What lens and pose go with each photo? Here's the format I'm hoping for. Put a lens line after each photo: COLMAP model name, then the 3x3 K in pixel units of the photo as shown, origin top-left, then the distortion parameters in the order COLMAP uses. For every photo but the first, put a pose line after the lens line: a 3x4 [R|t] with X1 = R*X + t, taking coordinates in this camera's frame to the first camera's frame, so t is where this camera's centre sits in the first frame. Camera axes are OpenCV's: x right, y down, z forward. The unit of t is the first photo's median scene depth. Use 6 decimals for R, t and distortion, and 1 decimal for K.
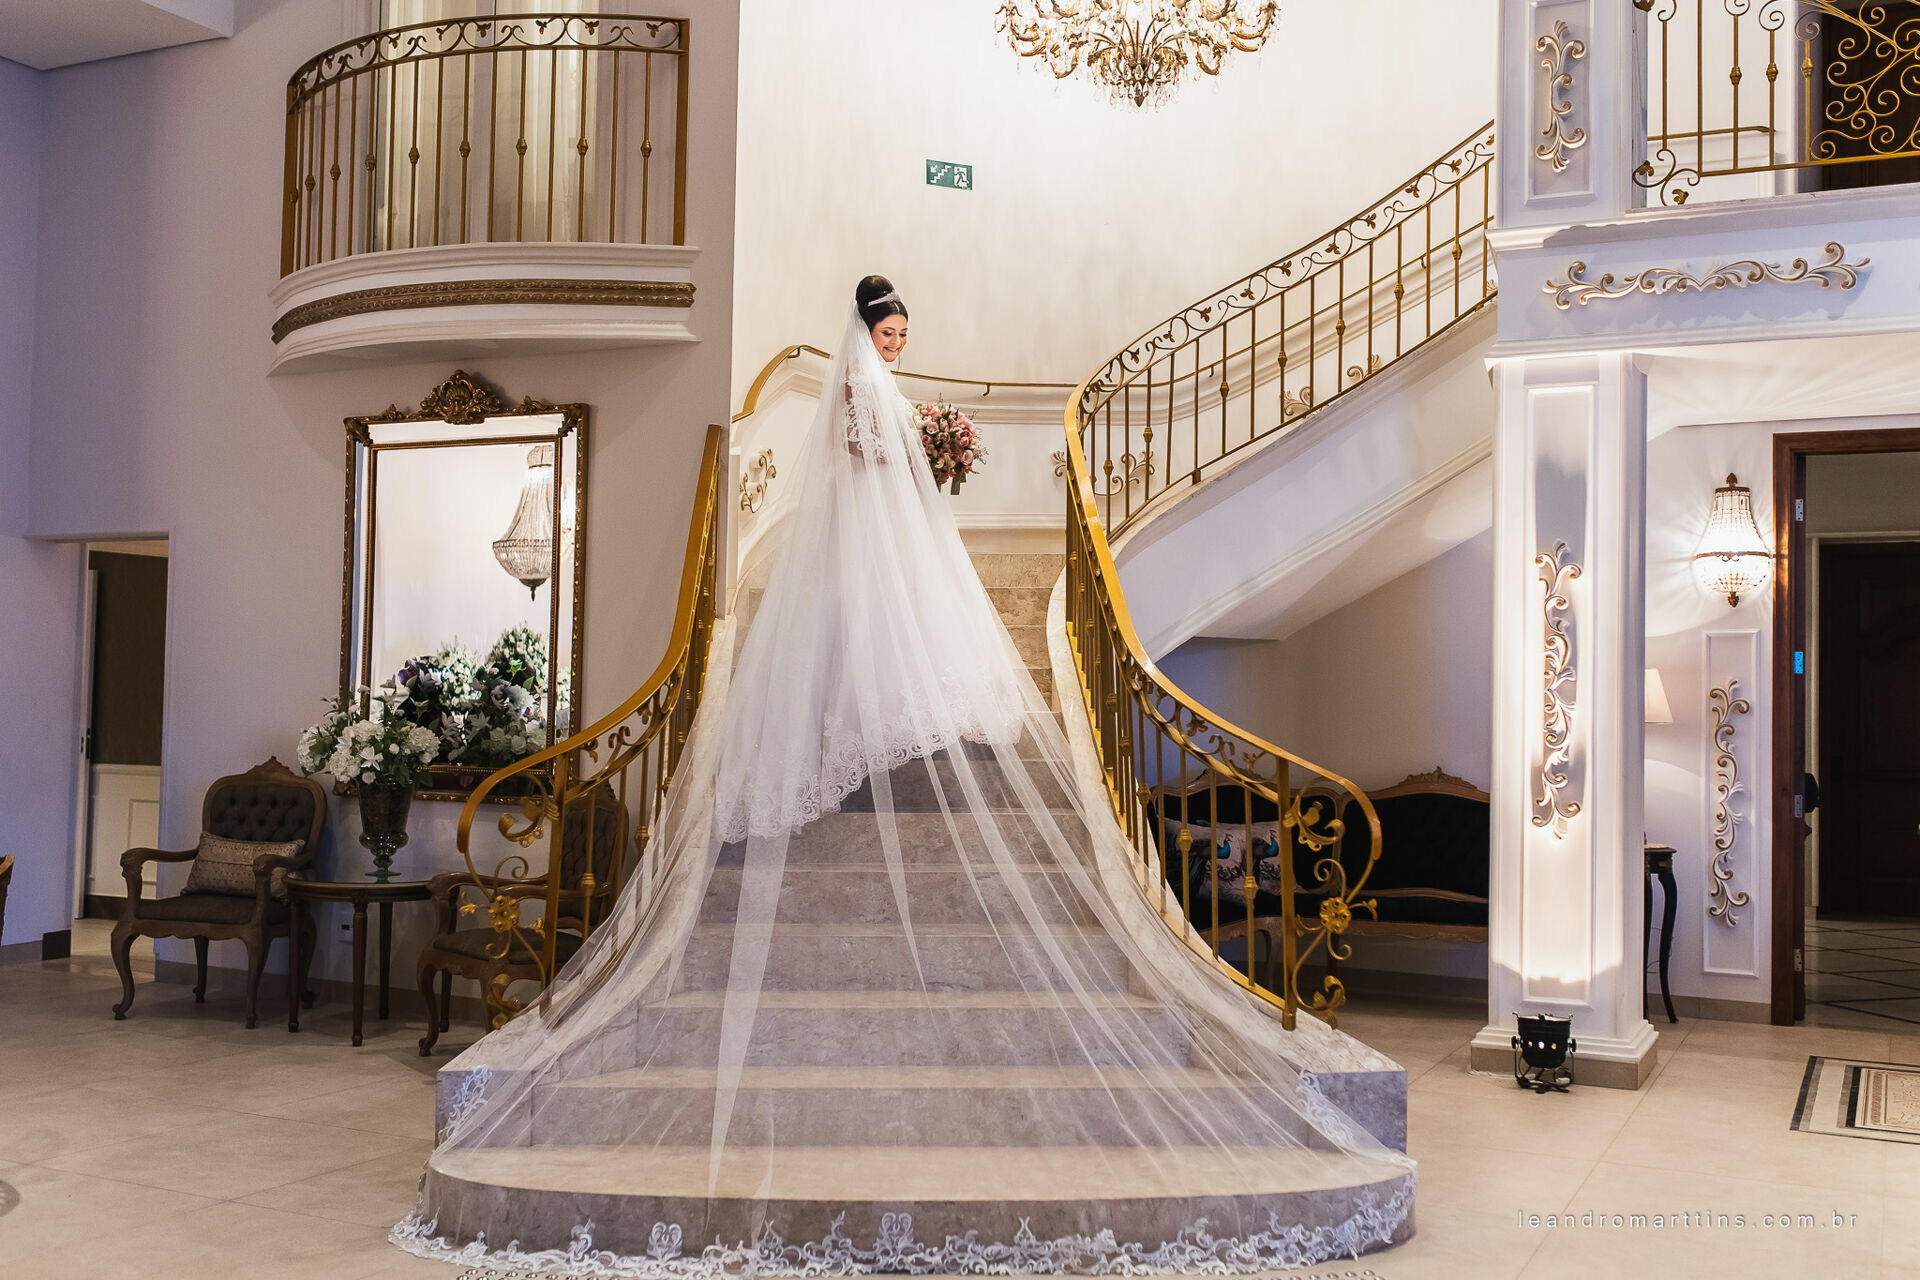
lens RADIAL K [[2736.2, 0, 960.0], [0, 2736.2, 640.0], [0, 0, 1]] dist [0.002664, -0.045353]
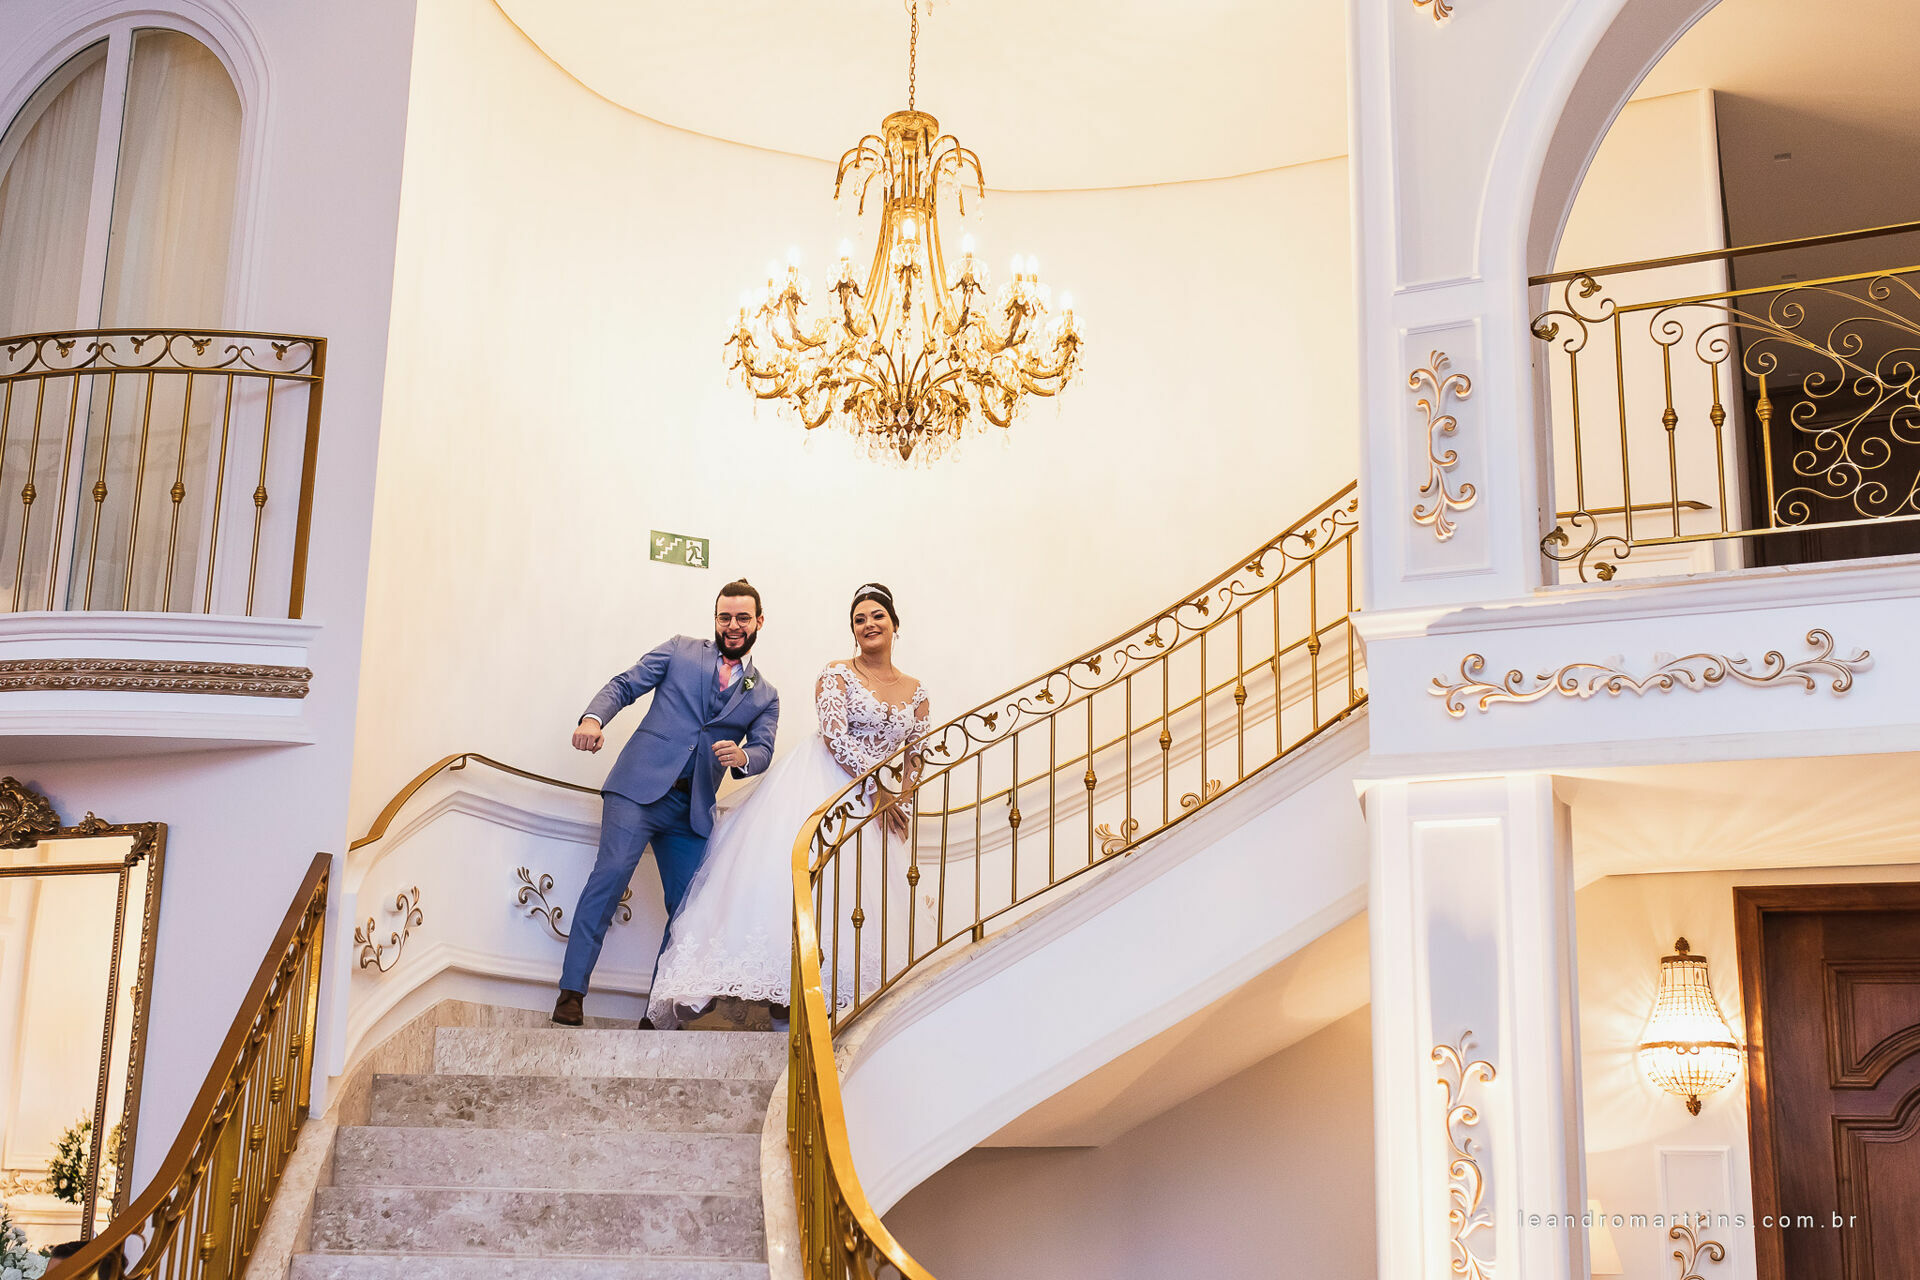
lens RADIAL K [[1864.6, 0, 927.6], [0, 1864.6, 636.3], [0, 0, 1]] dist [-0.001734, 0.000807]
pose [[0.999102, 0.009006, -0.041397, 0.094822], [-0.017398, 0.978162, -0.207113, -0.032989], [0.038627, 0.207647, 0.977441, 0.482379]]
